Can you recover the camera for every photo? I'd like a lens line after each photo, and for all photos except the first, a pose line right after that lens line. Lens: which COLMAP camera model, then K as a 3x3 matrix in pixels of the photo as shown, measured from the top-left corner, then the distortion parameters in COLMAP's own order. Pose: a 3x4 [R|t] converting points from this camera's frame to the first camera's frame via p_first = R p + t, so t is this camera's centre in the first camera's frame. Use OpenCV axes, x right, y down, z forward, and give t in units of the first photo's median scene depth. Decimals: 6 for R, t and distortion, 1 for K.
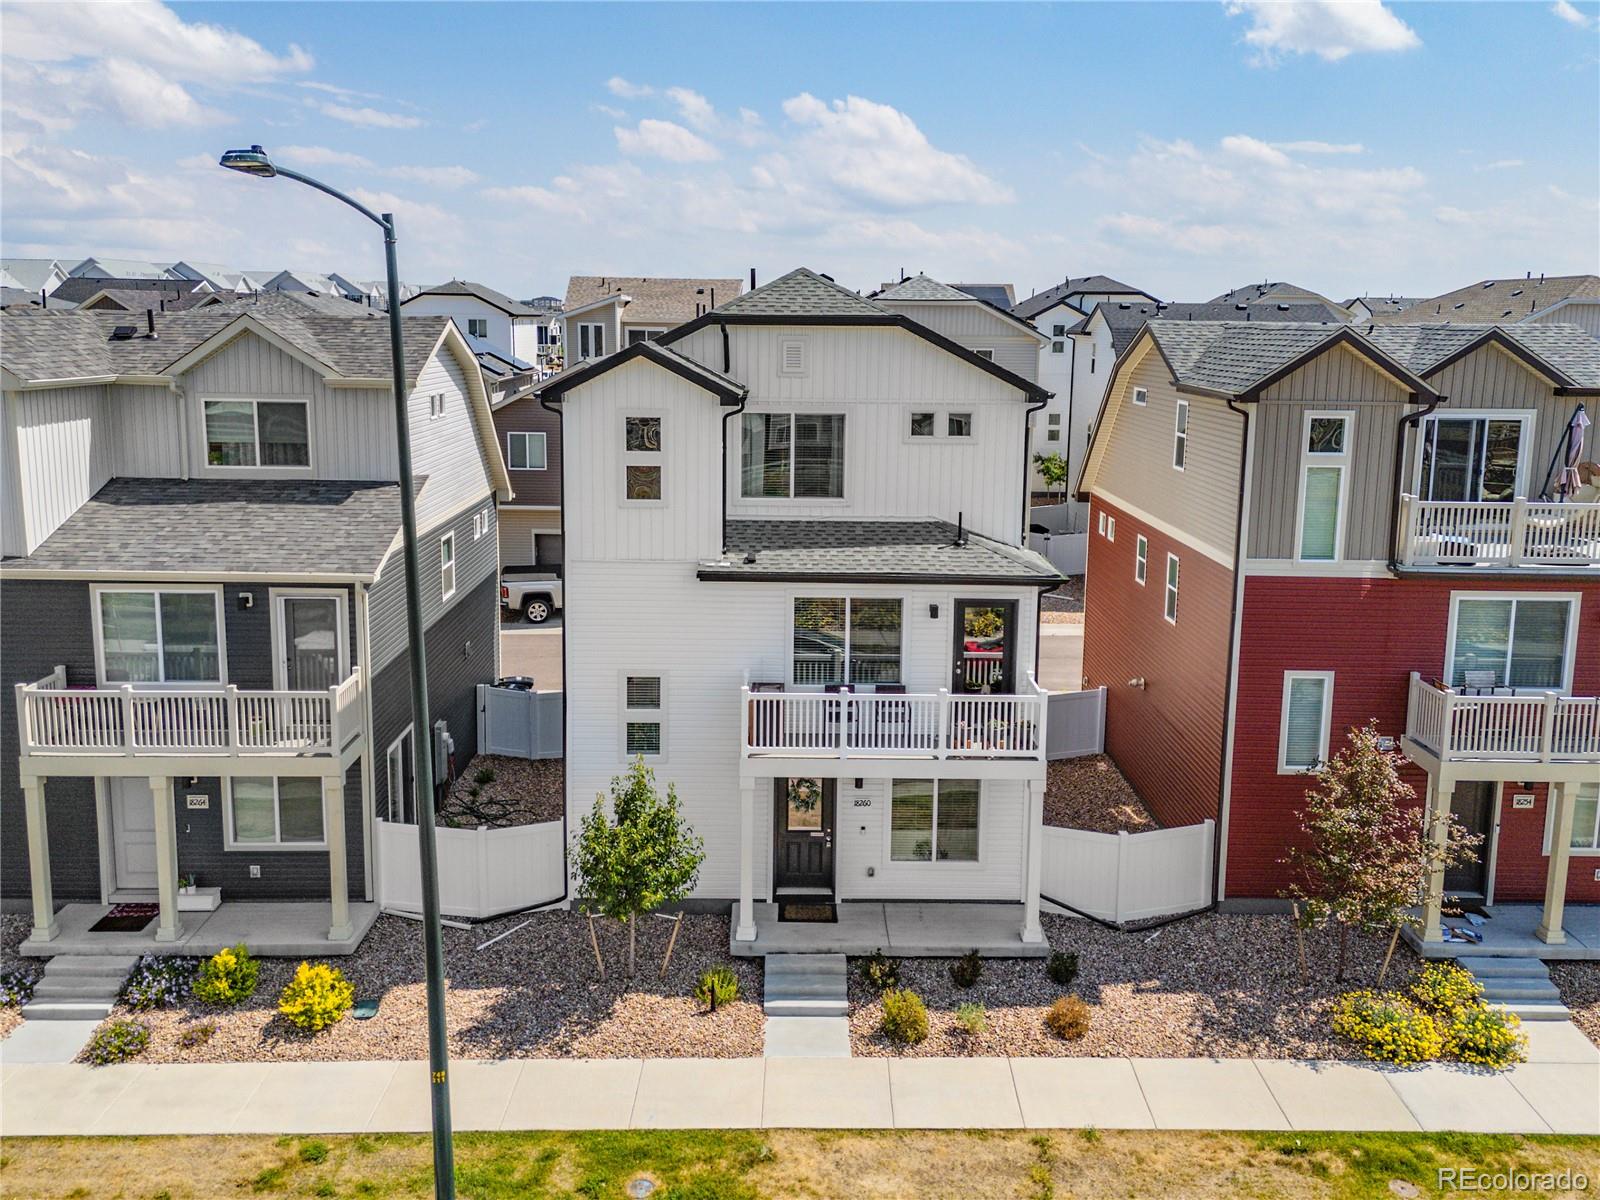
lens RADIAL K [[1324.1, 0, 812.8], [0, 1324.1, 525.3], [0, 0, 1]] dist [0.069160, -0.063537]
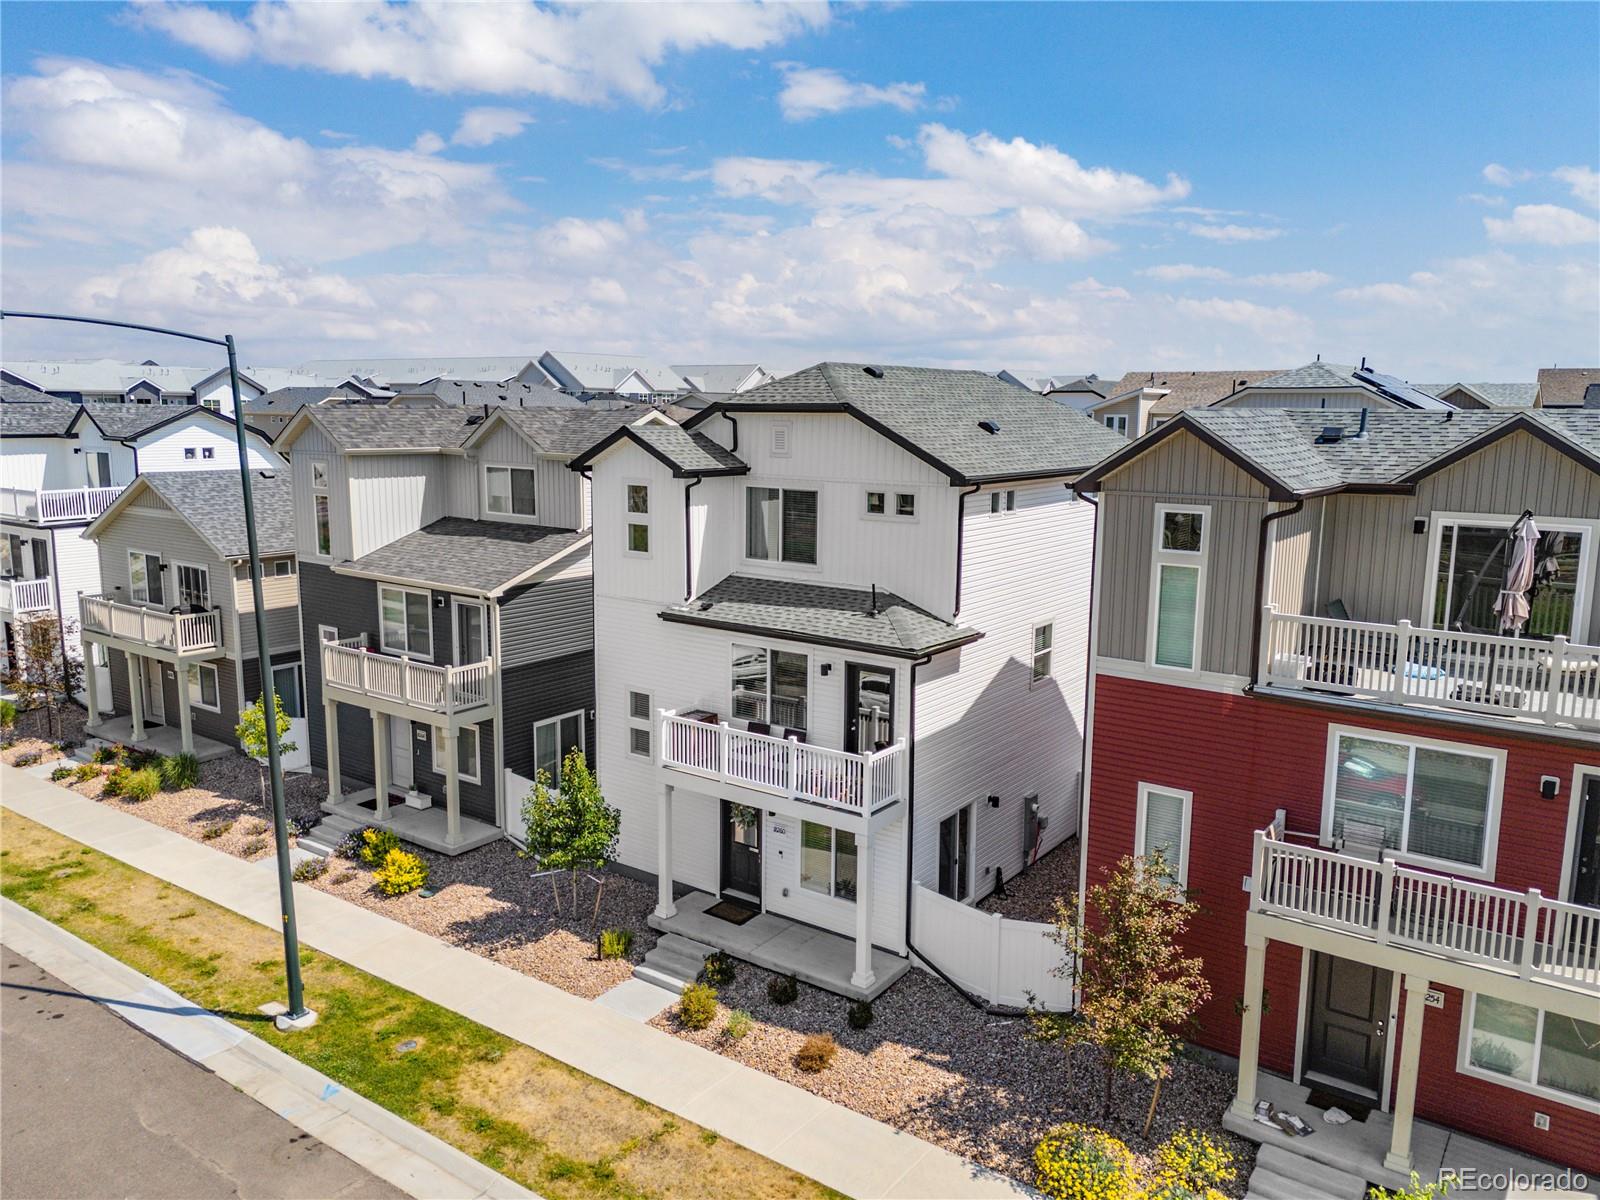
lens RADIAL K [[1184.2, 0, 800.0], [0, 1184.2, 600.0], [0, 0, 1]] dist [0.059078, -0.048800]
pose [[0.798171, 0.091669, -0.595415, 0.656180], [-0.091284, 0.995346, 0.030873, -0.021820], [0.595474, 0.029710, 0.802825, 0.189171]]
